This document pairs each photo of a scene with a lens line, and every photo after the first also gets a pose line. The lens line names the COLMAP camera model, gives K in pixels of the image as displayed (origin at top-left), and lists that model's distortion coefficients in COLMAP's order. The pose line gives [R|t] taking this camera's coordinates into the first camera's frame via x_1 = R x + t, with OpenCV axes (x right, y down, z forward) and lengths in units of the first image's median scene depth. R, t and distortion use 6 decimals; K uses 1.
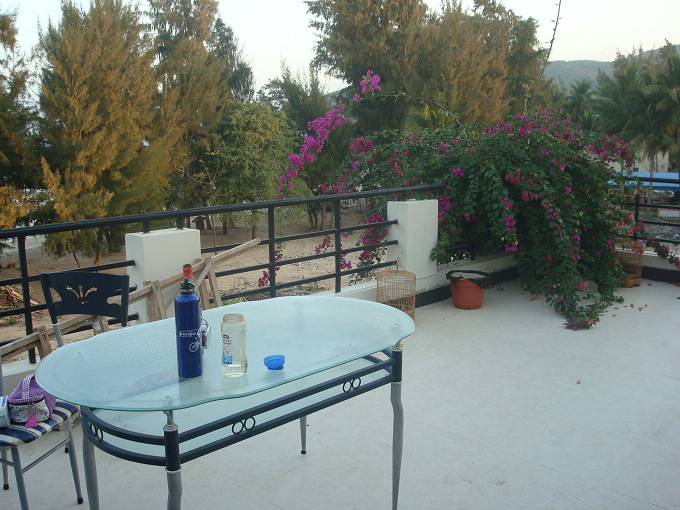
lens RADIAL K [[702.9, 0, 340.0], [0, 702.9, 255.0], [0, 0, 1]] dist [-0.108646, -0.022068]
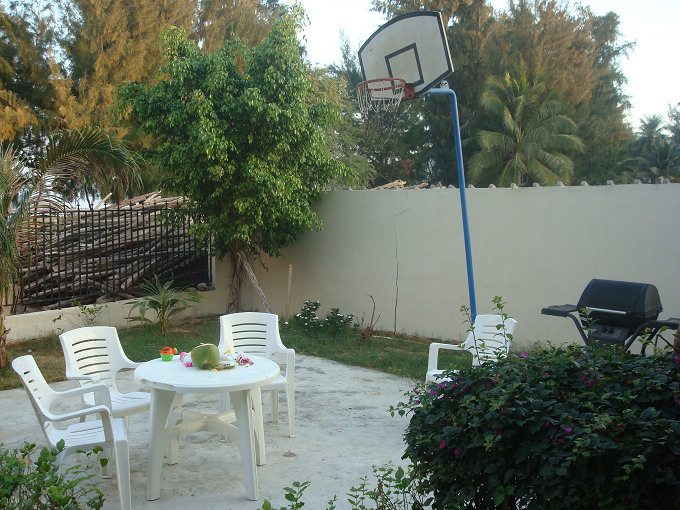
lens RADIAL K [[702.9, 0, 340.0], [0, 702.9, 255.0], [0, 0, 1]] dist [-0.108646, -0.022068]
pose [[0.997855, 0.012002, -0.064355, -0.028636], [-0.019119, 0.993620, -0.111144, 0.123649], [0.062611, 0.112136, 0.991718, 0.179806]]
